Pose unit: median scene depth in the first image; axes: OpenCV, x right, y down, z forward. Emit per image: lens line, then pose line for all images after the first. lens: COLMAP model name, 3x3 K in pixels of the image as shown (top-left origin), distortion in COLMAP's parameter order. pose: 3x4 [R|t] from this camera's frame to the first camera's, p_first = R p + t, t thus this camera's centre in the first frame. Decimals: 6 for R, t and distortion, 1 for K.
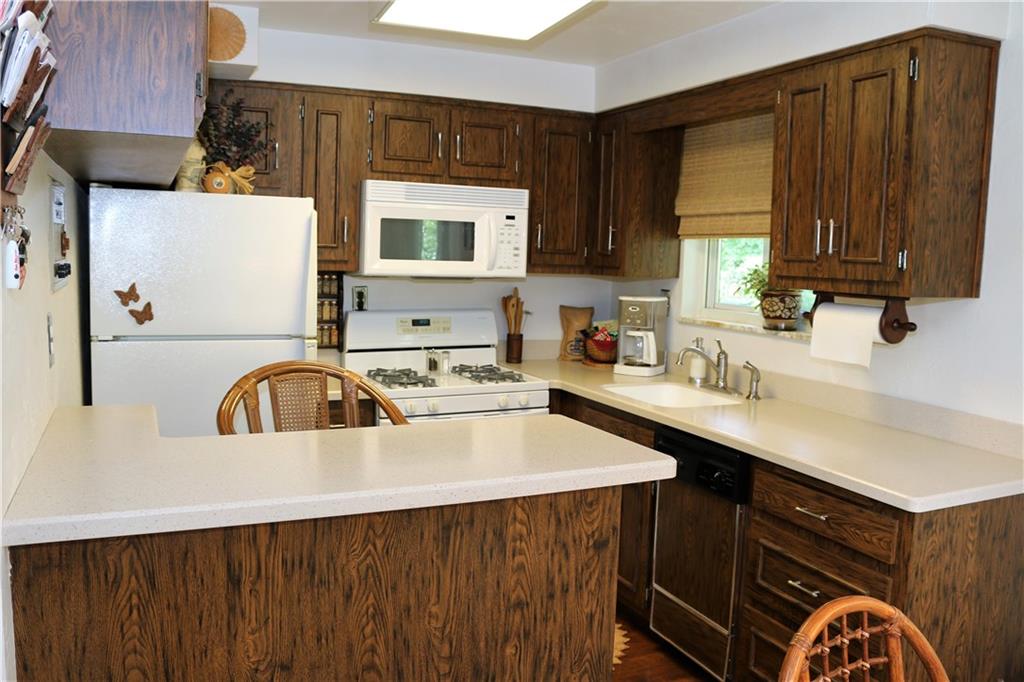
lens RADIAL K [[840.0, 0, 505.0], [0, 840.0, 336.8], [0, 0, 1]] dist [-0.134640, 0.045280]
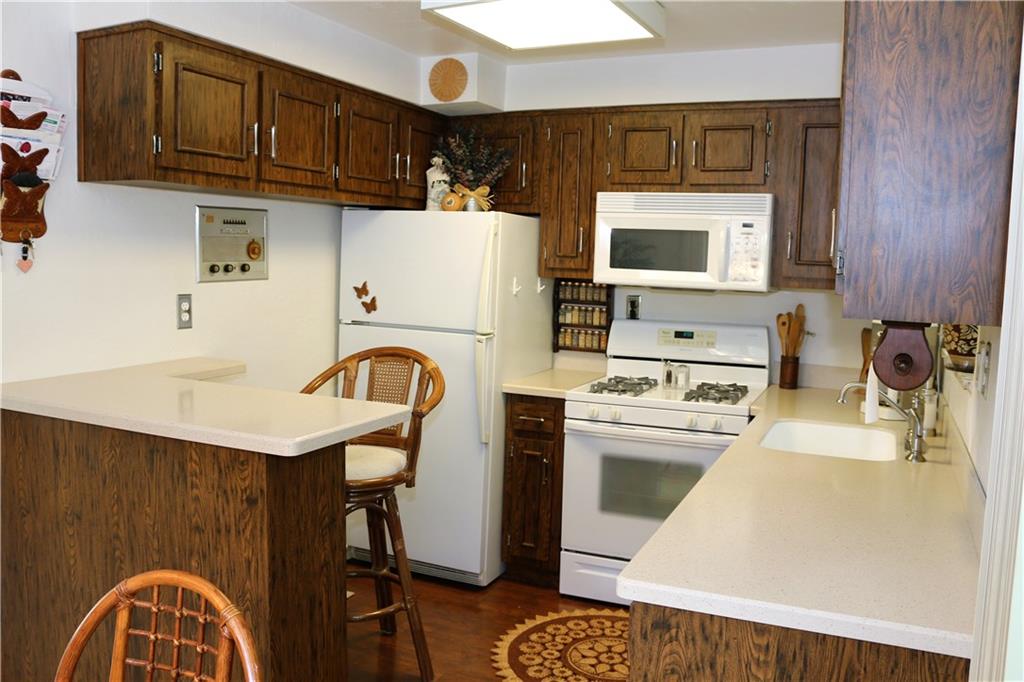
lens RADIAL K [[840.0, 0, 506.2], [0, 840.0, 334.7], [0, 0, 1]] dist [-0.134640, 0.045280]
pose [[0.655566, 0.065056, -0.752330, 0.655983], [-0.085437, 0.996275, 0.011702, -0.014316], [0.750289, 0.056606, 0.658682, 0.269001]]
